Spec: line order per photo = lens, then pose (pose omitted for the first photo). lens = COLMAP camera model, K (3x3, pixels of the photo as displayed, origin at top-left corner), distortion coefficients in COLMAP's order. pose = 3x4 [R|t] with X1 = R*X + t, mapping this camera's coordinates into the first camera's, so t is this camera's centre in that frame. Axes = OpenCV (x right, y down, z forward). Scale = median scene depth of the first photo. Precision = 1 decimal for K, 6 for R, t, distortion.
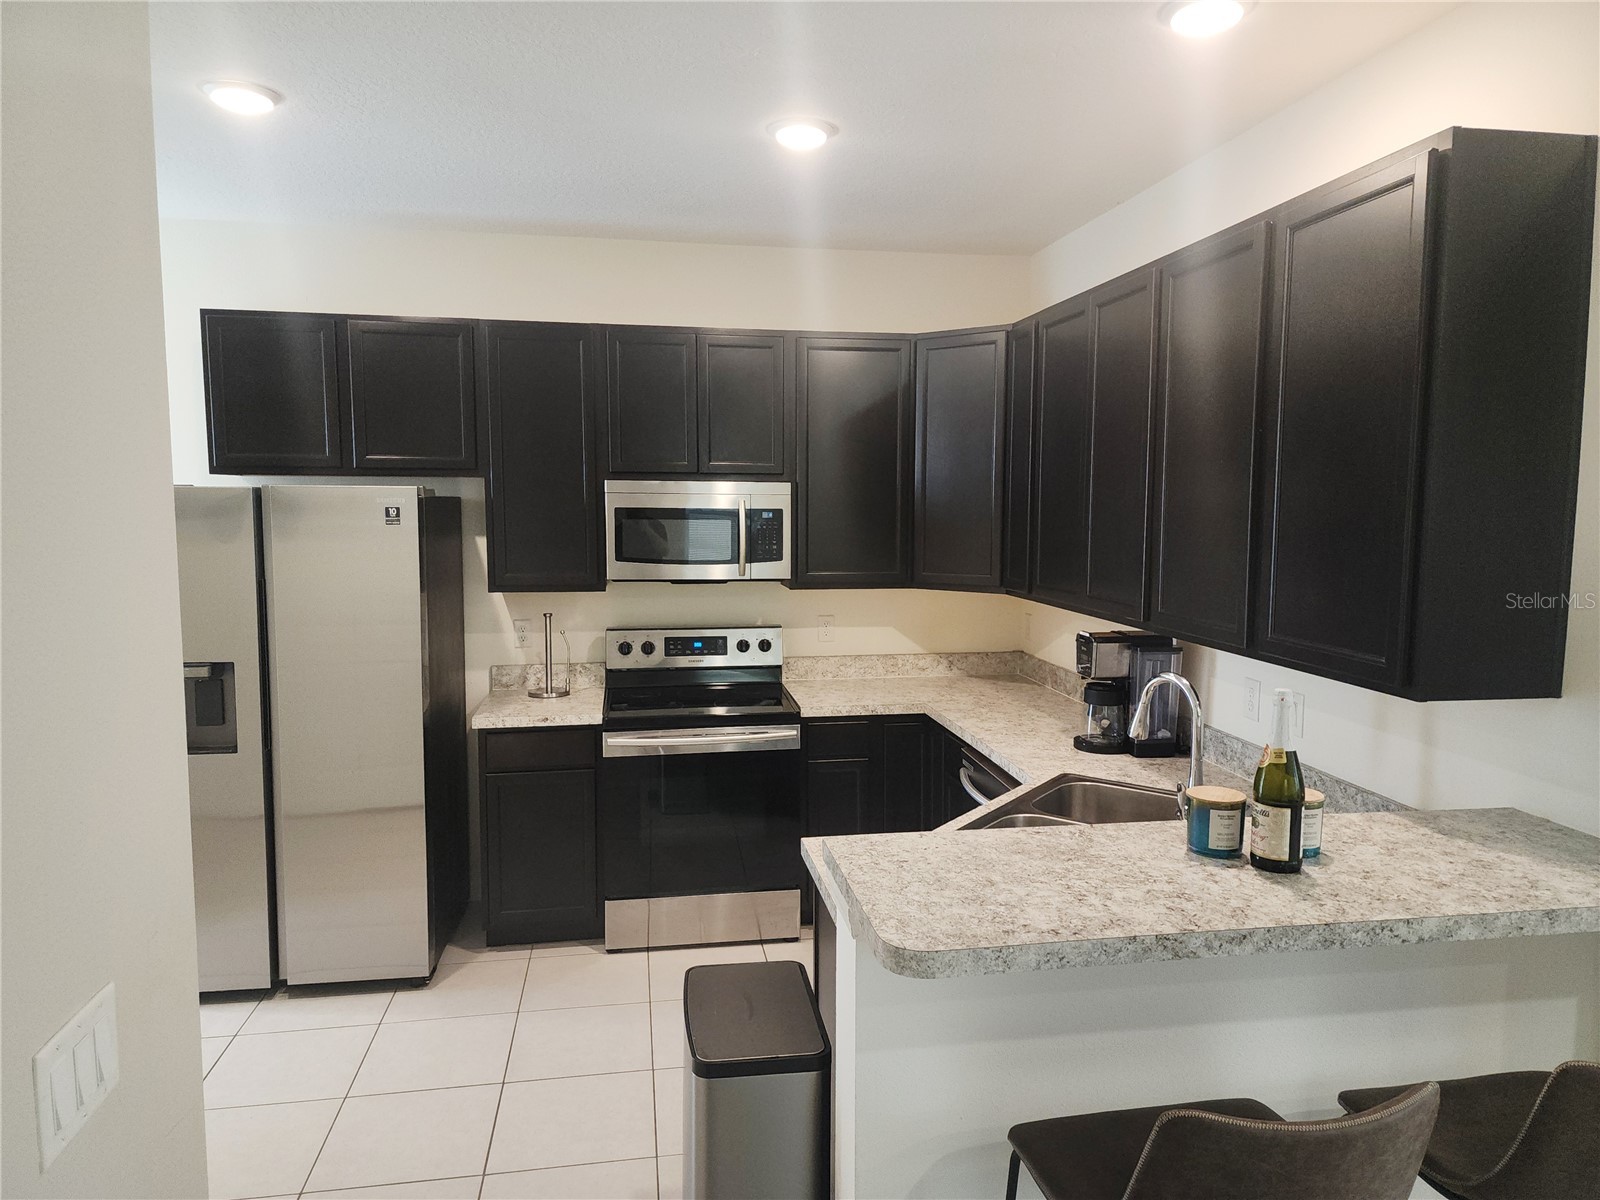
lens RADIAL K [[1074.5, 0, 841.2], [0, 1074.5, 585.3], [0, 0, 1]] dist [0.065778, -0.057986]
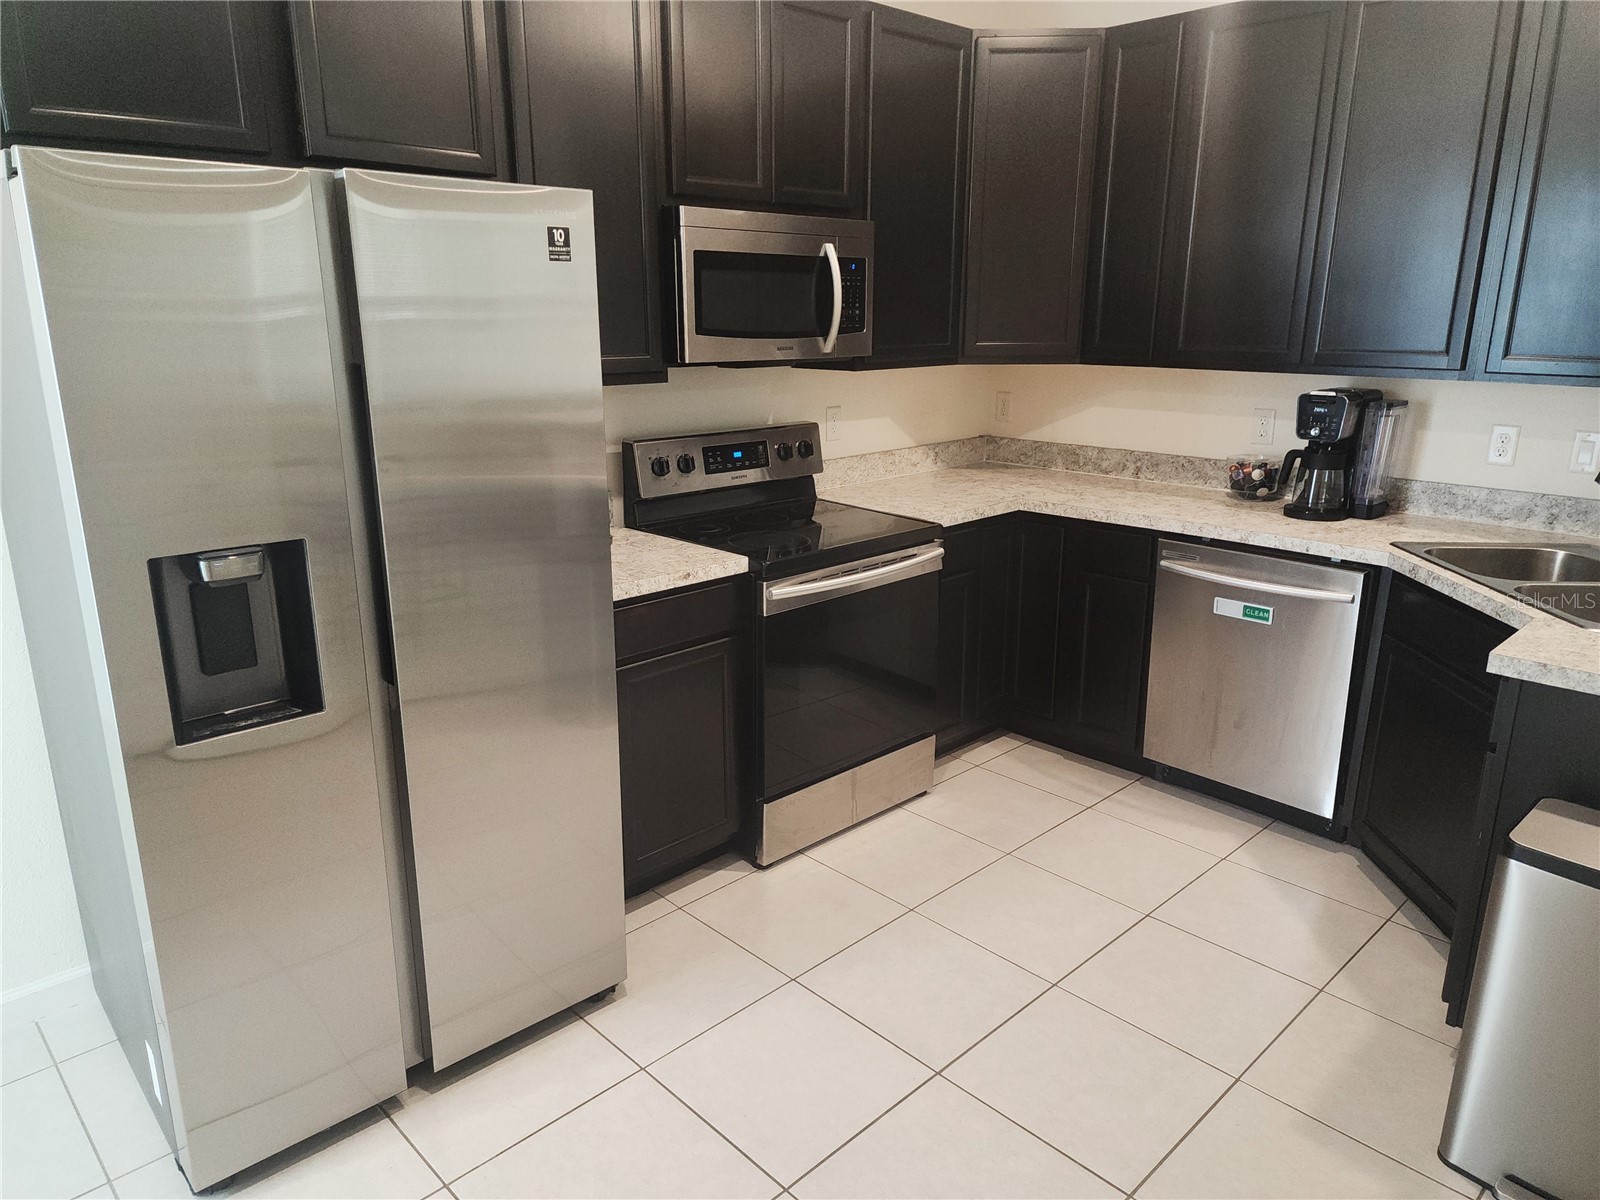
lens RADIAL K [[1074.5, 0, 804.3], [0, 1074.5, 603.5], [0, 0, 1]] dist [0.065778, -0.057986]
pose [[0.820355, -0.157230, 0.549814, -0.536108], [0.048392, 0.977097, 0.207217, 0.004976], [-0.569803, -0.143386, 0.809176, 0.383908]]
